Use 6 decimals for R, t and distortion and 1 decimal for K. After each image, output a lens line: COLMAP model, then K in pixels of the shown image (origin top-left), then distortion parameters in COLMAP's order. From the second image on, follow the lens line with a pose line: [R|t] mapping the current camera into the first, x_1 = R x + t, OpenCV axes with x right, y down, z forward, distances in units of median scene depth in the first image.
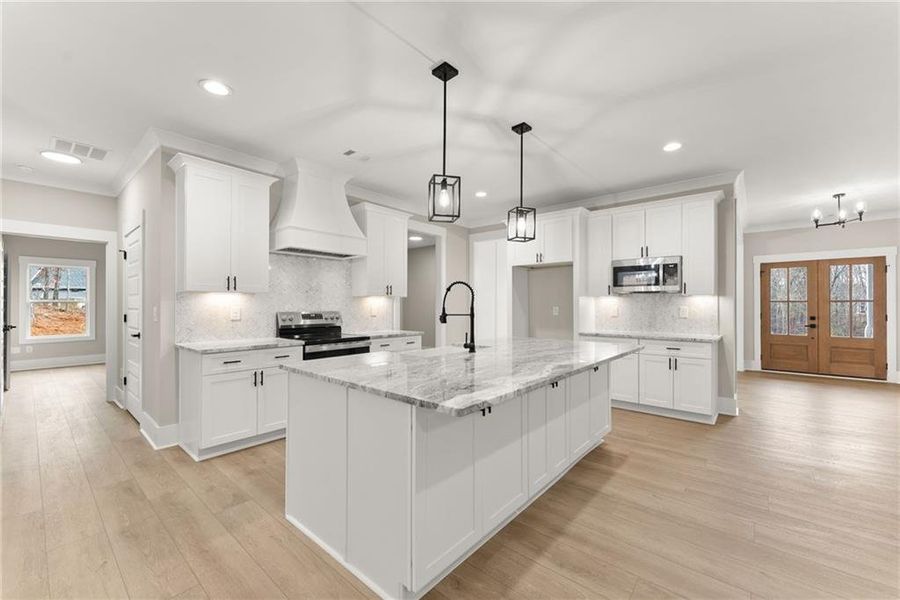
lens RADIAL K [[359.3, 0, 445.8], [0, 359.3, 302.0], [0, 0, 1]] dist [0.001309, -0.000066]
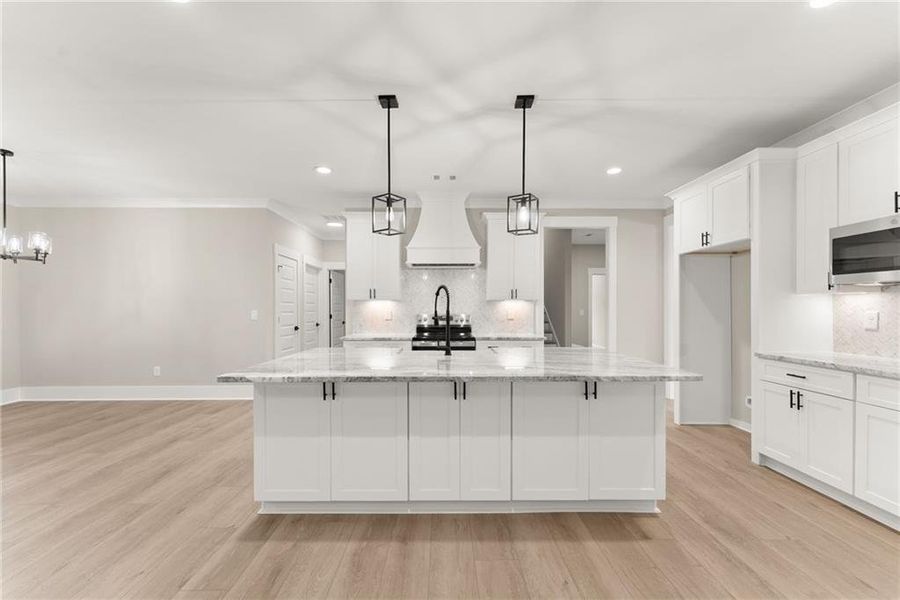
lens RADIAL K [[362.1, 0, 449.1], [0, 362.1, 310.6], [0, 0, 1]] dist [-0.000286, -0.000057]
pose [[0.662135, 0.003257, -0.749378, 0.764242], [0.006955, 0.999921, 0.010491, 0.003628], [0.749353, -0.012158, 0.662059, 0.300770]]
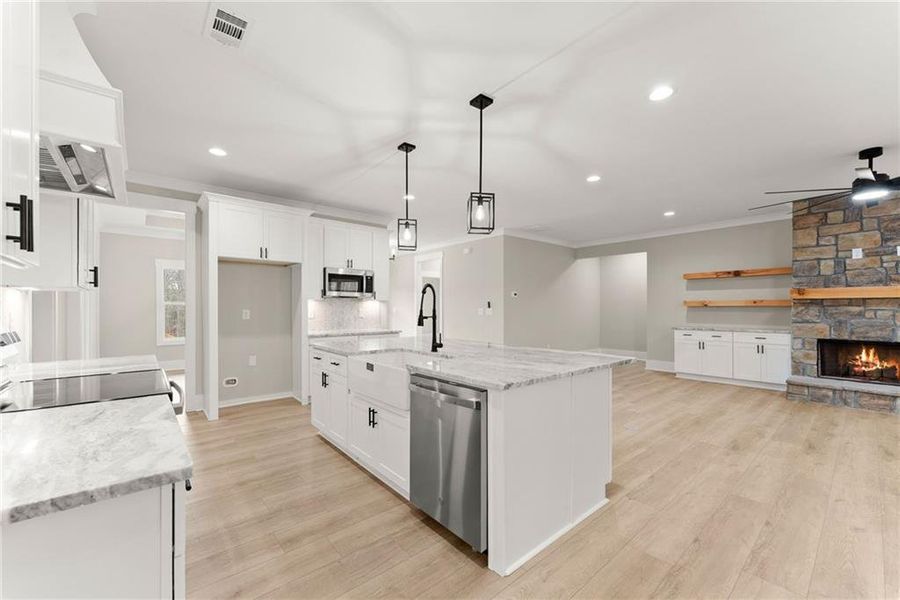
lens RADIAL K [[362.1, 0, 449.1], [0, 362.1, 310.6], [0, 0, 1]] dist [-0.000286, -0.000057]
pose [[0.150286, -0.004803, 0.988631, -0.896637], [-0.010050, 0.999929, 0.006386, 0.009638], [-0.988592, -0.010895, 0.150227, 0.725966]]
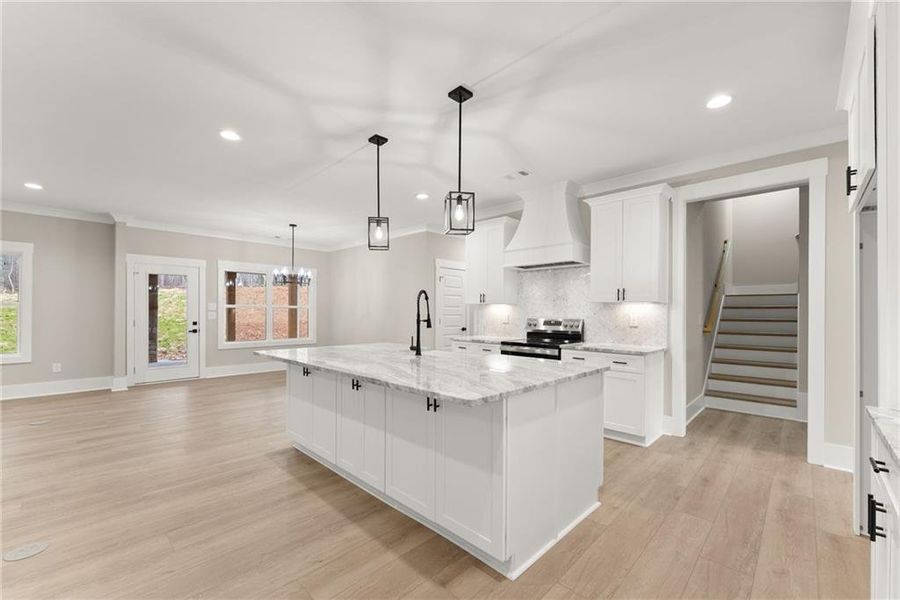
lens RADIAL K [[372.8, 0, 452.8], [0, 372.8, 311.2], [0, 0, 1]] dist [0.014689, -0.000017]
pose [[-0.051906, -0.002131, -0.998650, 1.092992], [0.001983, 0.999996, -0.002237, 0.008071], [0.998650, -0.002097, -0.051901, 1.060997]]
